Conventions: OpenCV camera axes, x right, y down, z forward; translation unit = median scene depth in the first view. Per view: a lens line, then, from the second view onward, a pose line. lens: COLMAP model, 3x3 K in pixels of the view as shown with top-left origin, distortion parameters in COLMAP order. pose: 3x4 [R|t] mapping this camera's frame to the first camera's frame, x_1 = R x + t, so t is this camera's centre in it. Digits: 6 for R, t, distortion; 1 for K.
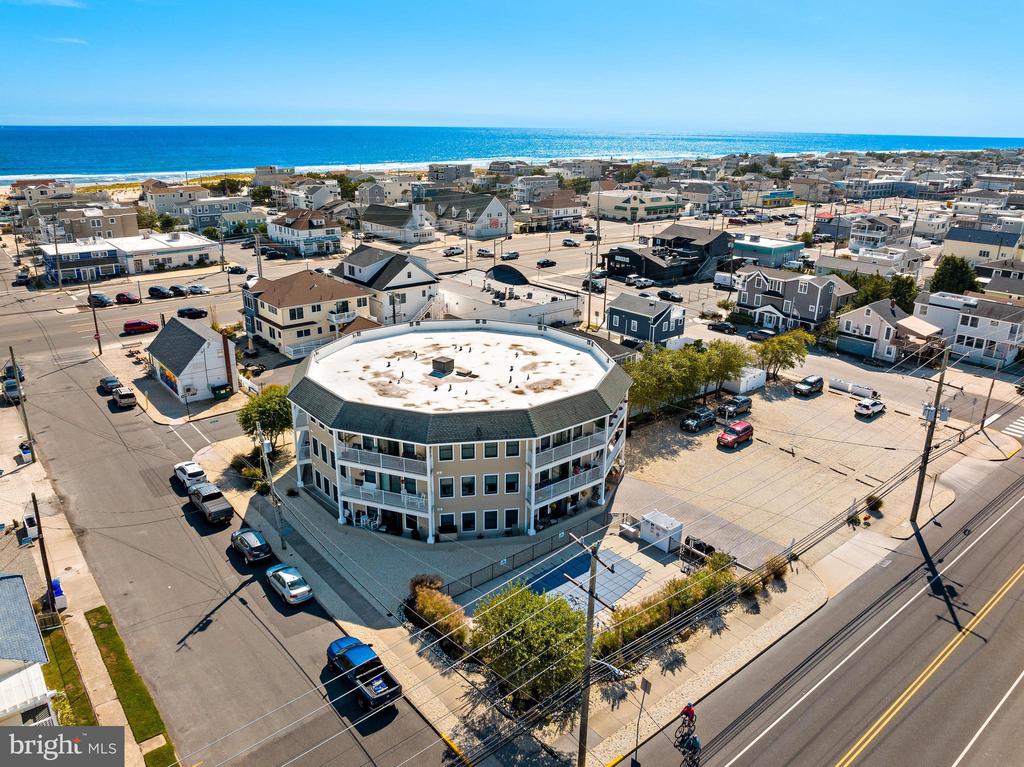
lens RADIAL K [[729.2, 0, 510.3], [0, 729.2, 380.4], [0, 0, 1]] dist [-0.033232, -0.002958]
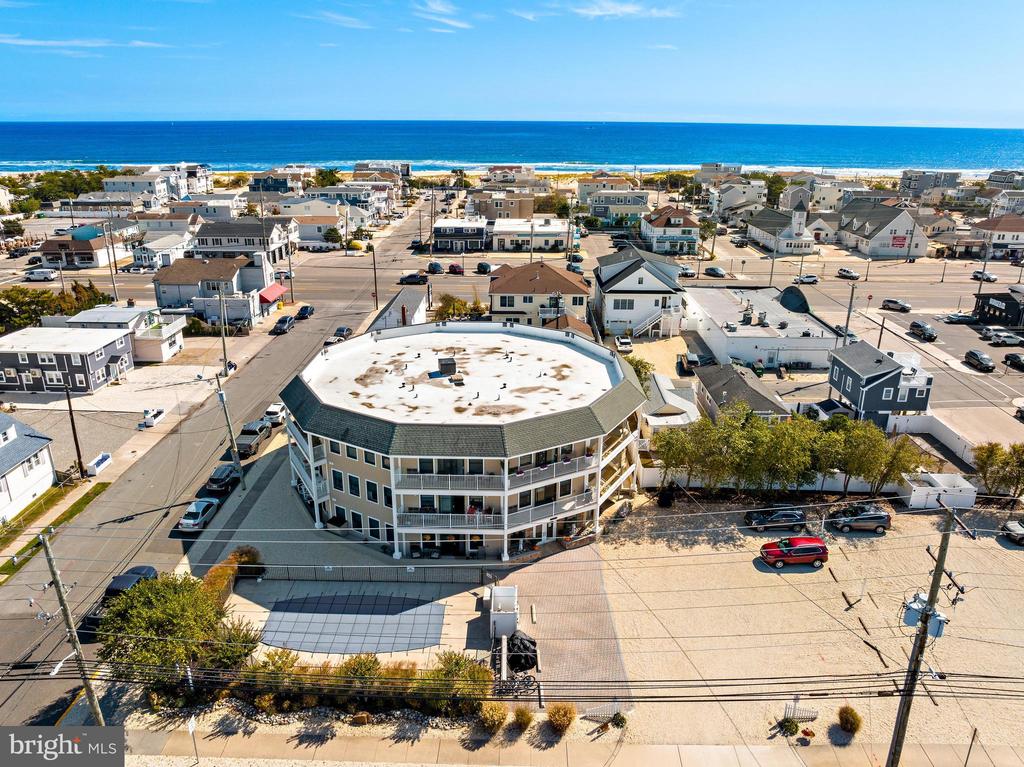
lens RADIAL K [[729.2, 0, 510.3], [0, 729.2, 380.4], [0, 0, 1]] dist [-0.033232, -0.002958]
pose [[0.760585, 0.214436, -0.612803, 0.333193], [-0.213409, 0.974006, 0.075956, -0.055590], [0.613161, 0.073006, 0.786577, 0.172741]]
